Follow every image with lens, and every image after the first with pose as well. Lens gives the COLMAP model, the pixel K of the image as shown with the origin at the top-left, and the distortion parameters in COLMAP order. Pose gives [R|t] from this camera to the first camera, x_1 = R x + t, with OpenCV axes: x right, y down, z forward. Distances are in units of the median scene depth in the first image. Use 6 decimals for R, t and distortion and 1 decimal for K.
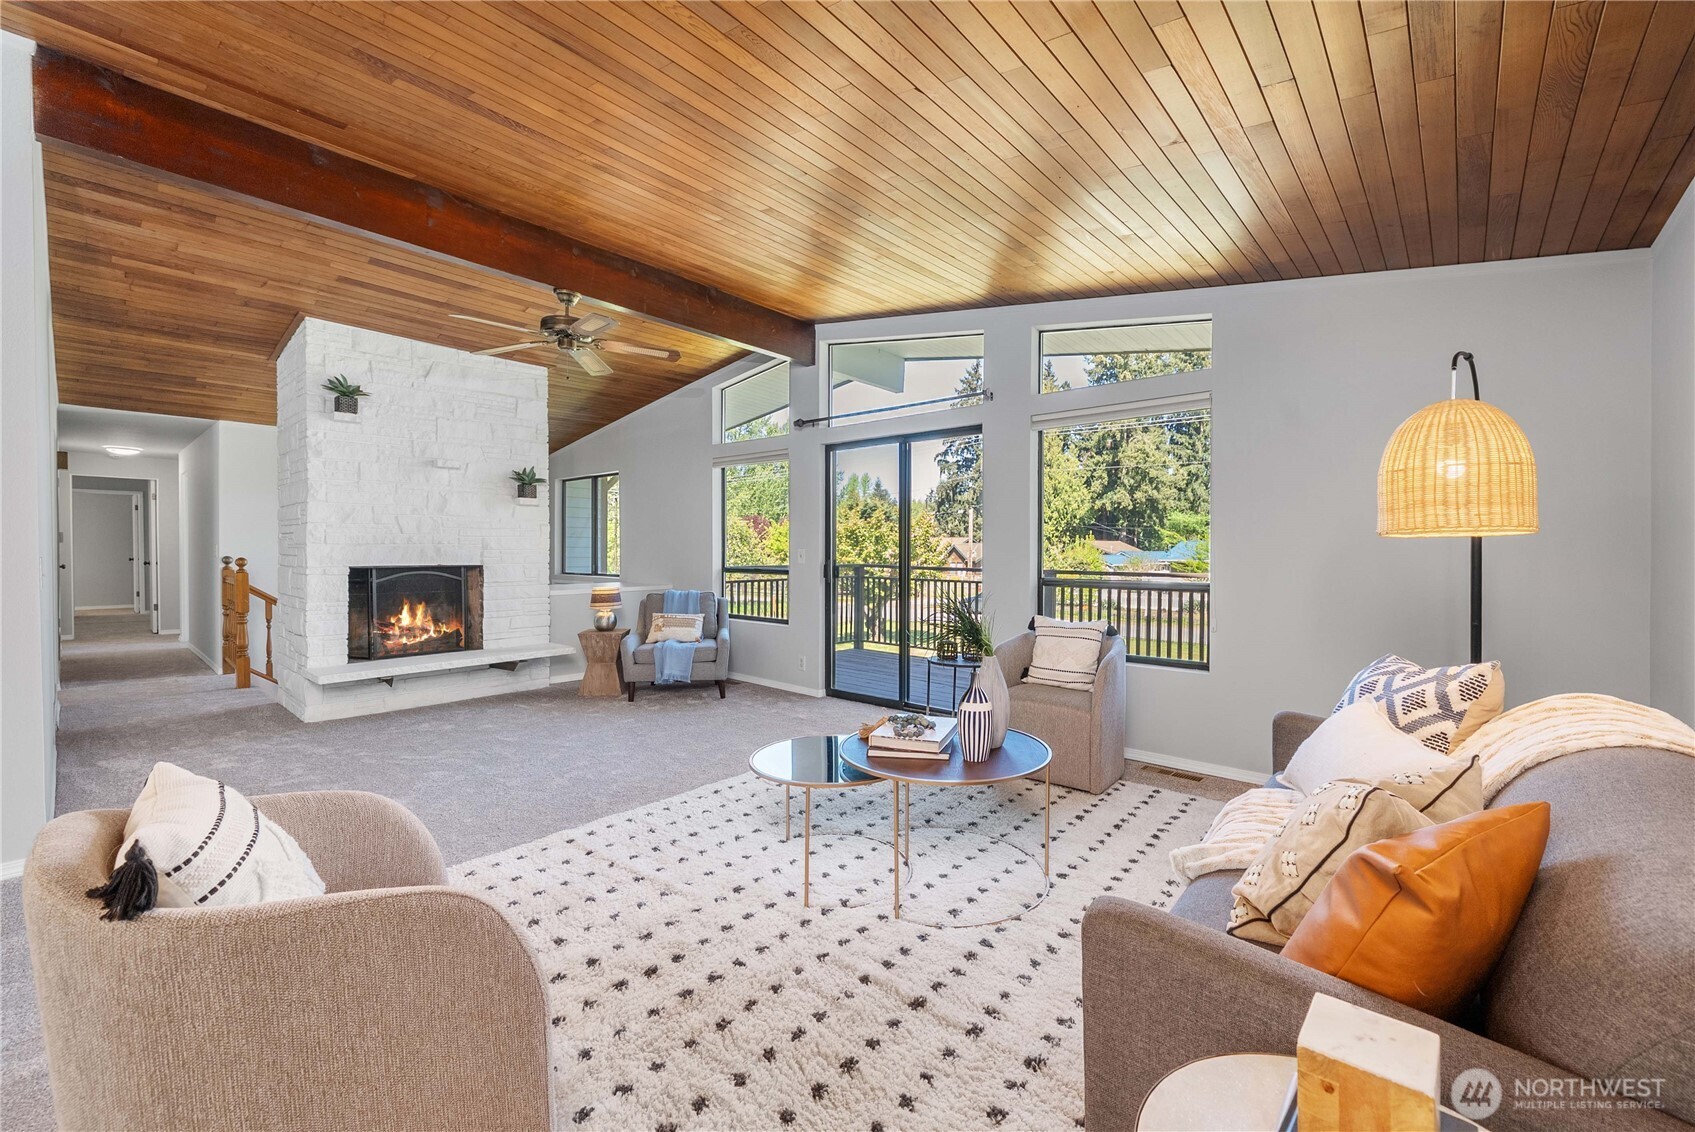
lens RADIAL K [[692.6, 0, 851.7], [0, 692.6, 561.4], [0, 0, 1]] dist [-0.002611, 0.000452]
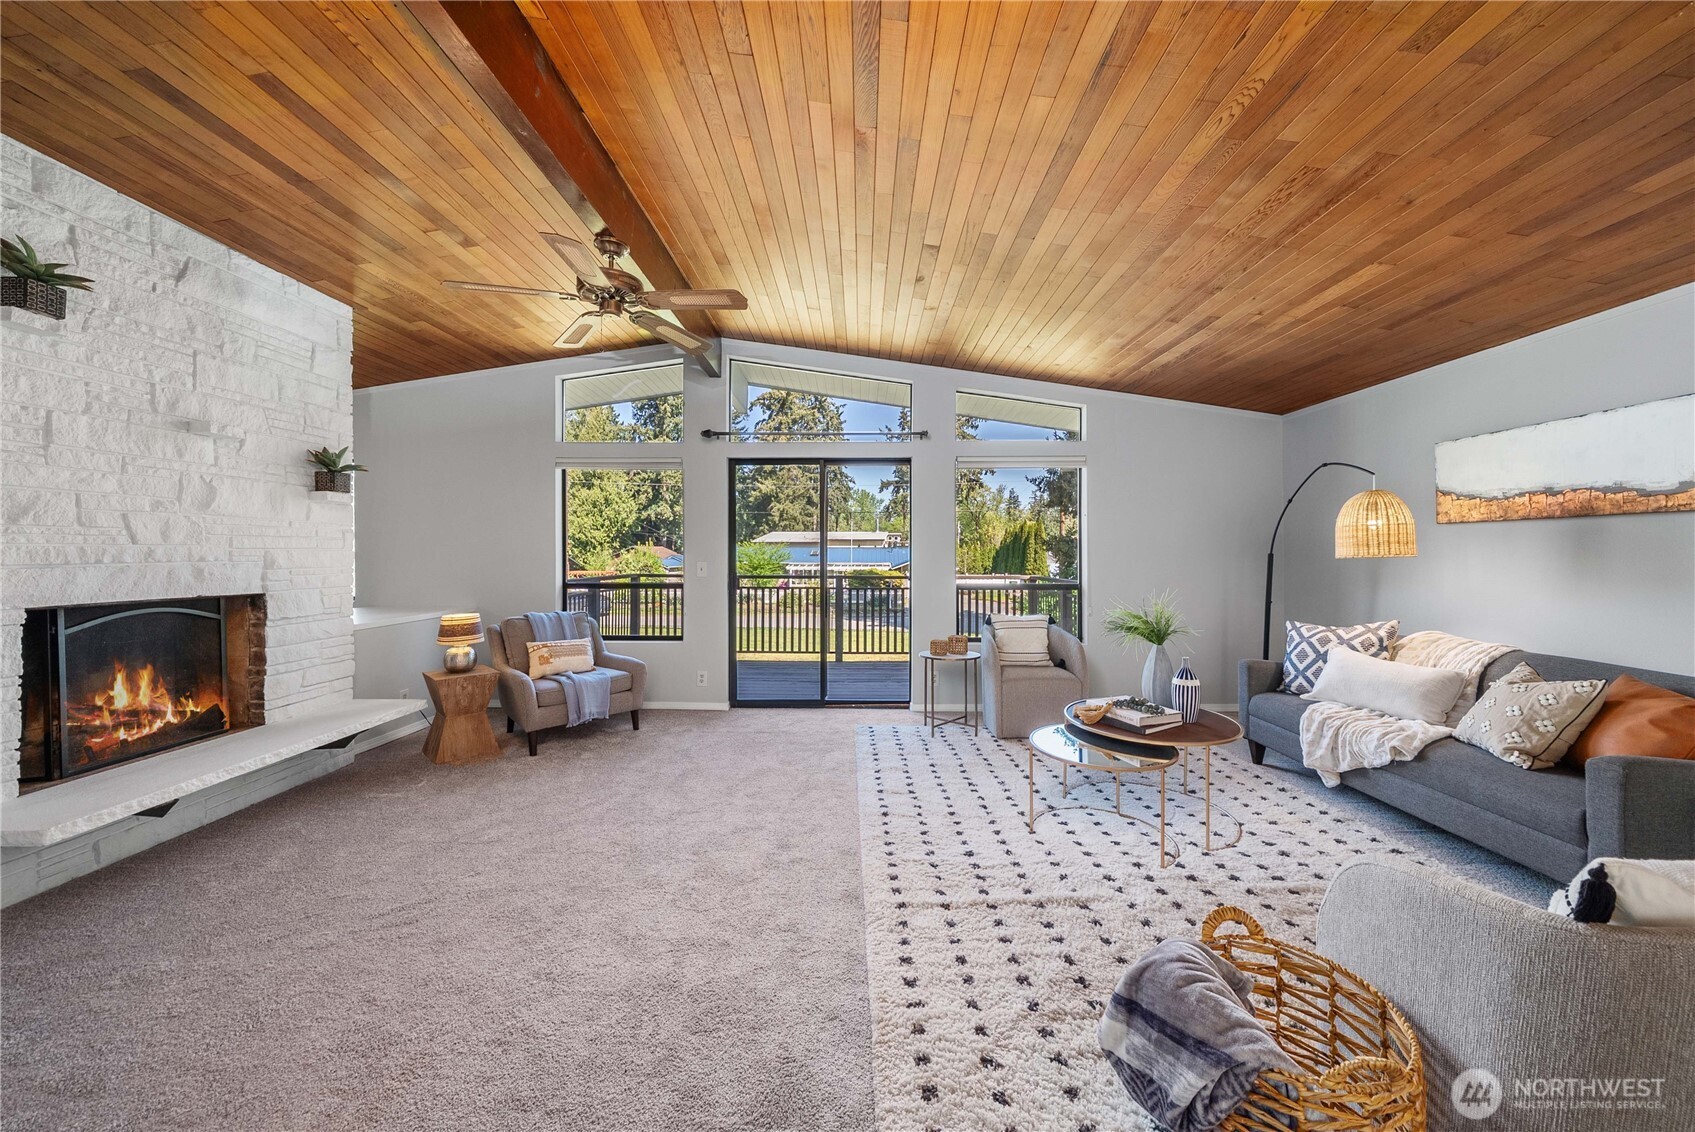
lens RADIAL K [[598.9, 0, 847.7], [0, 598.9, 557.4], [0, 0, 1]] dist [-0.007055, 0.000248]
pose [[0.764052, -0.006900, 0.645118, -0.473390], [0.013790, 0.999889, -0.005638, -0.017085], [-0.645007, 0.013204, 0.764062, 0.229375]]
